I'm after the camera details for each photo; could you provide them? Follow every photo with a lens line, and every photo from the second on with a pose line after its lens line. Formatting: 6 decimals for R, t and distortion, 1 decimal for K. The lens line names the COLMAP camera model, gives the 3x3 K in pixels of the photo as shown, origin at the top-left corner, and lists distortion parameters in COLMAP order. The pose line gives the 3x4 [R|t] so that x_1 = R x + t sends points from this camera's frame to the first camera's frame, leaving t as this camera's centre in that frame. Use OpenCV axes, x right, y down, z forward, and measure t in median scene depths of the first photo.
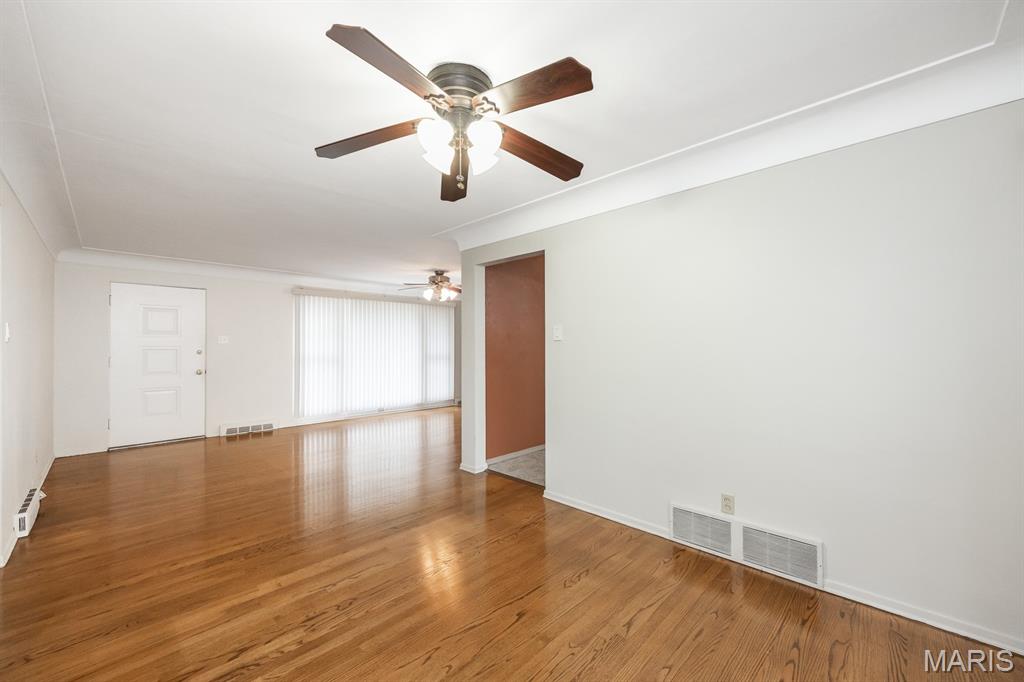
lens RADIAL K [[401.9, 0, 516.3], [0, 401.9, 341.6], [0, 0, 1]] dist [-0.008930, 0.001185]
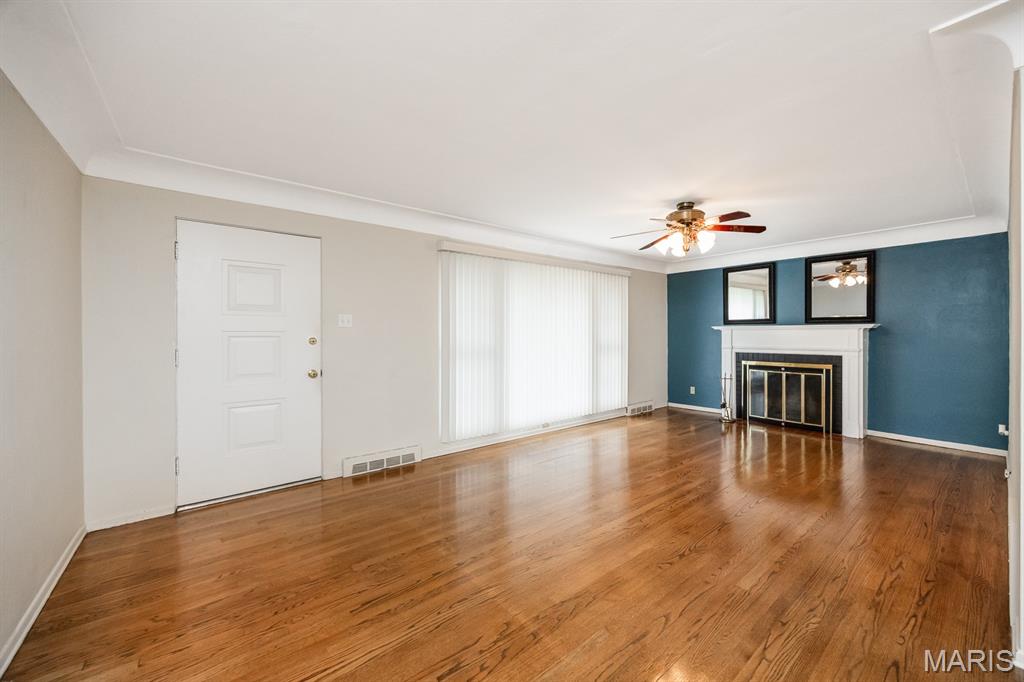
lens RADIAL K [[401.9, 0, 514.8], [0, 401.9, 335.3], [0, 0, 1]] dist [-0.008930, 0.001185]
pose [[0.993402, 0.000729, -0.114684, -0.396982], [0.001411, 0.999826, 0.018580, 0.006839], [0.114677, -0.018619, 0.993228, 0.409791]]
